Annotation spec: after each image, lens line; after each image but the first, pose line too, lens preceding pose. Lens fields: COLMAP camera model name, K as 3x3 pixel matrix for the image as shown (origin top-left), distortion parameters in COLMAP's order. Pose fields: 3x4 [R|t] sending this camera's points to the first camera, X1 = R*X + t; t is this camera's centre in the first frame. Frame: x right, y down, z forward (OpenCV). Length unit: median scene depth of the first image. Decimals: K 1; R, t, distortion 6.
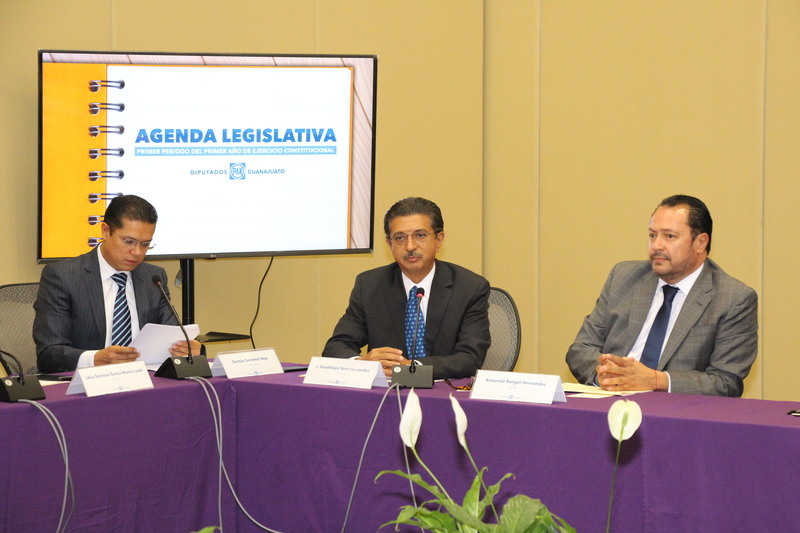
lens RADIAL K [[2352.9, 0, 405.4], [0, 2352.9, 269.5], [0, 0, 1]] dist [0.578678, 0.000000]
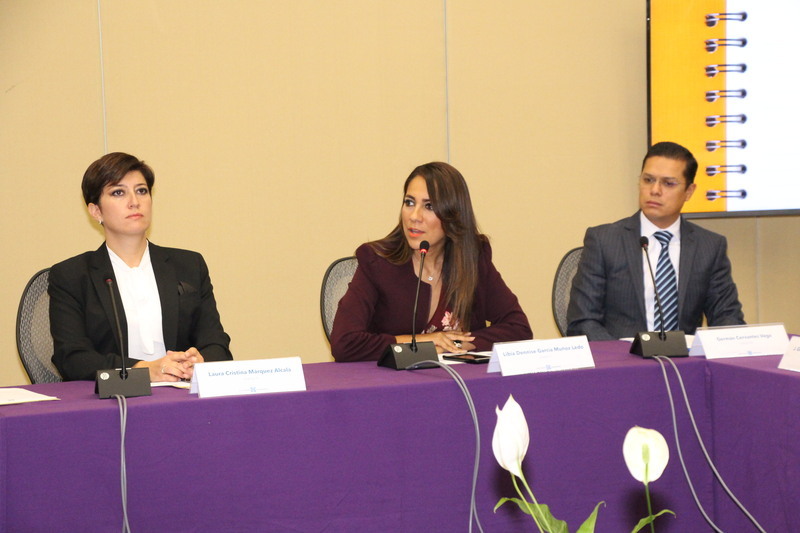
lens RADIAL K [[2352.9, 0, 405.9], [0, 2352.9, 267.7], [0, 0, 1]] dist [0.578678, 0.000000]
pose [[0.902198, 0.008337, -0.431241, 0.152302], [0.001409, 0.999751, 0.022276, -0.004432], [0.431319, -0.020705, 0.901962, 0.142473]]
